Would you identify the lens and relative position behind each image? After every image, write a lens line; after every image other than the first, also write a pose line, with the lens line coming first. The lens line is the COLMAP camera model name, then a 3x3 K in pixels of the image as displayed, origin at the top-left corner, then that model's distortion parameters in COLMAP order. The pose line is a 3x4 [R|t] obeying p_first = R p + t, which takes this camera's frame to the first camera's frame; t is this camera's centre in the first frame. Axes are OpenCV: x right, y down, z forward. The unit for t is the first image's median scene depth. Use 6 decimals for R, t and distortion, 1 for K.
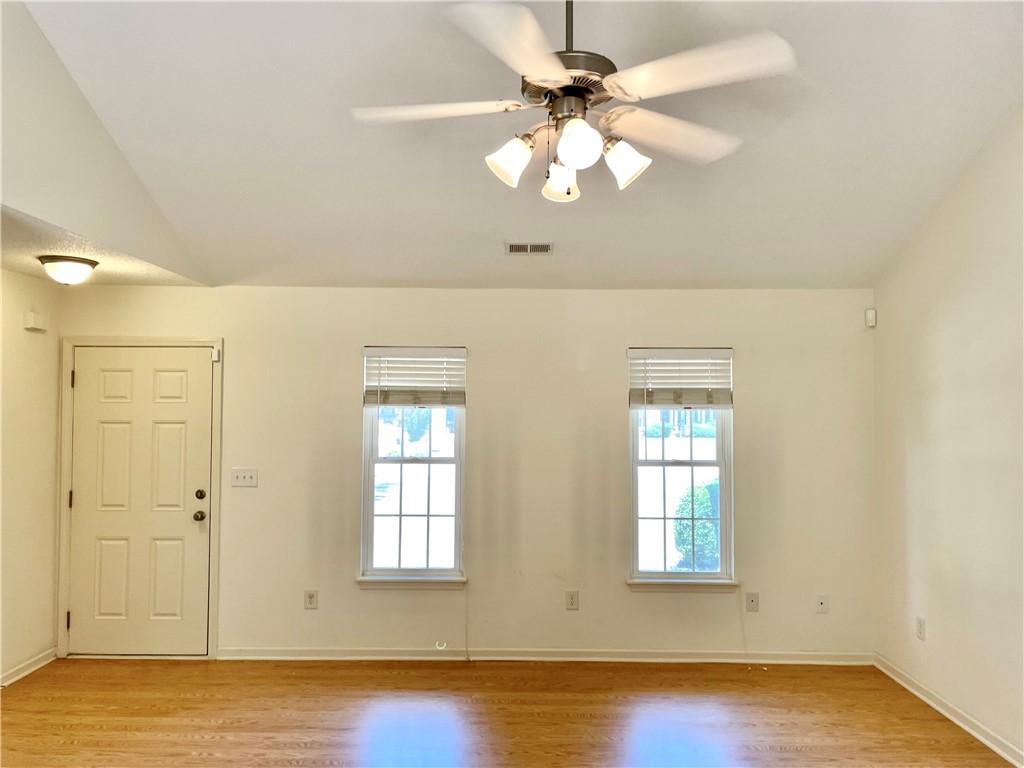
lens RADIAL K [[789.5, 0, 552.8], [0, 789.5, 377.1], [0, 0, 1]] dist [0.074894, -0.091861]
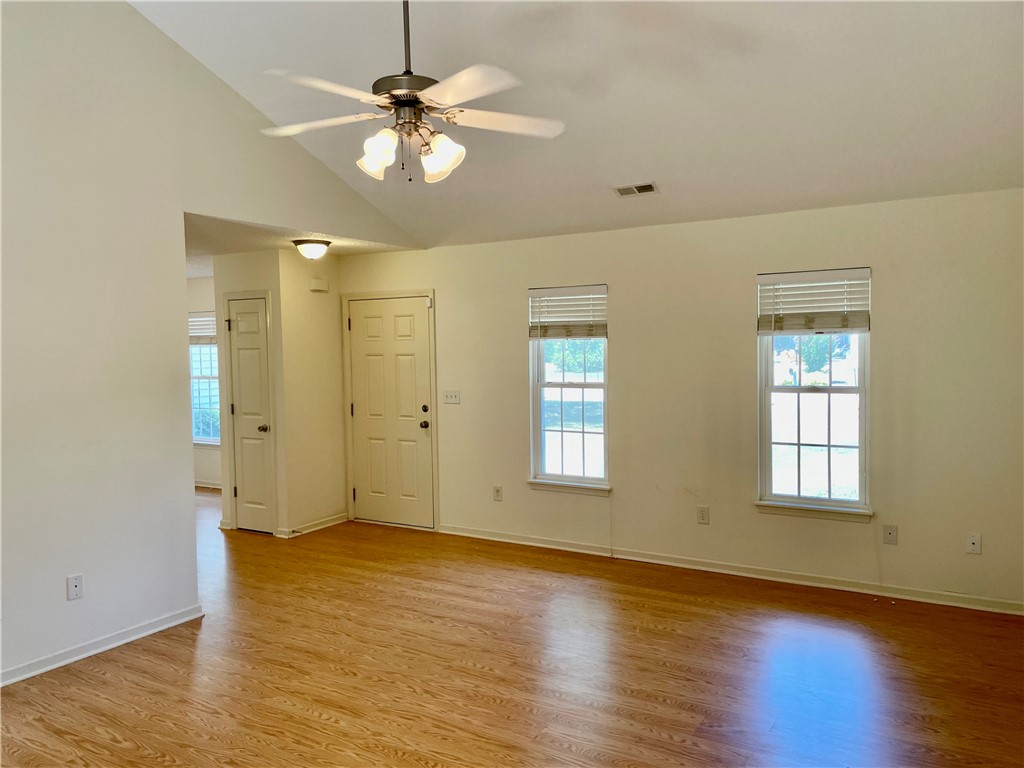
lens RADIAL K [[789.5, 0, 515.4], [0, 789.5, 378.7], [0, 0, 1]] dist [0.074894, -0.091861]
pose [[0.852329, 0.002302, -0.523001, 0.368975], [0.046468, 0.995702, 0.080113, -0.000477], [0.520937, -0.092585, 0.848559, -0.026940]]
